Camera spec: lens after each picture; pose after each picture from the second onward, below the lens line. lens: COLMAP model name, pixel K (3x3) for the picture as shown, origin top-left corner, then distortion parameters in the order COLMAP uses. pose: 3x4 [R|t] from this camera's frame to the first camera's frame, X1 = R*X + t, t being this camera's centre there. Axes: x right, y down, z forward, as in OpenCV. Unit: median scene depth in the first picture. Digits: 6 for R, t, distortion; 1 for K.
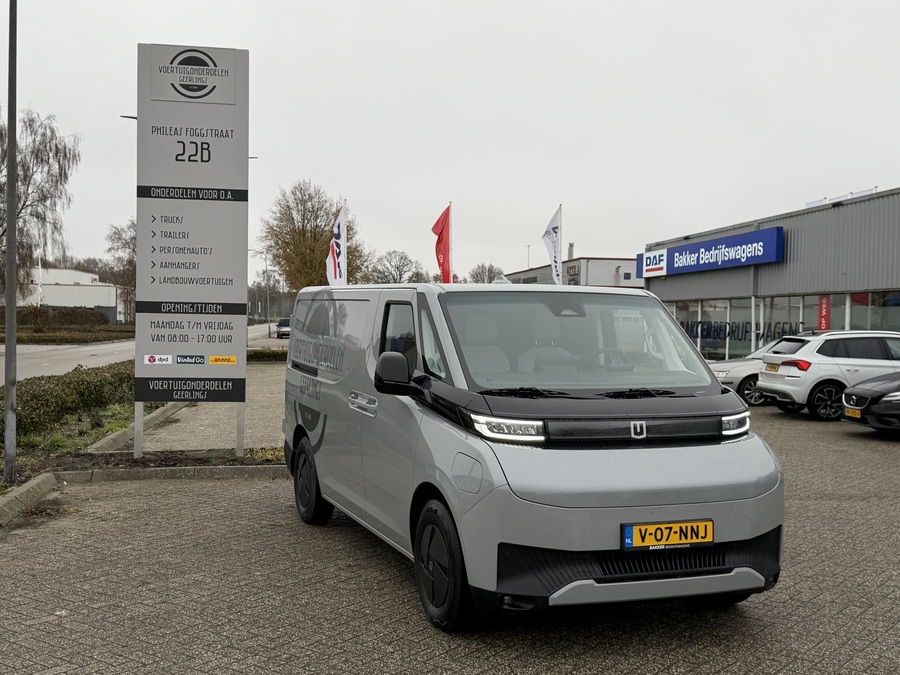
lens RADIAL K [[1025.9, 0, 450.0], [0, 1025.9, 337.5], [0, 0, 1]] dist [0.185983, -0.426383]
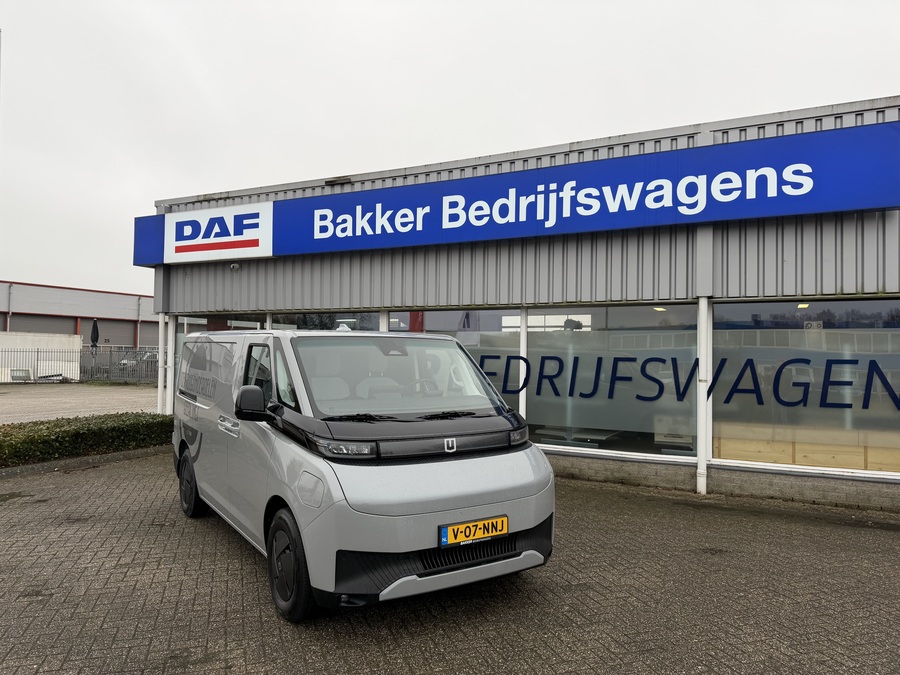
lens RADIAL K [[631.1, 0, 448.0], [0, 631.1, 341.6], [0, 0, 1]] dist [0.125765, -0.210940]
pose [[0.562524, 0.006969, 0.826752, 0.024228], [0.011641, 0.999799, -0.016349, -0.034205], [-0.826699, 0.018821, 0.562329, 1.706078]]
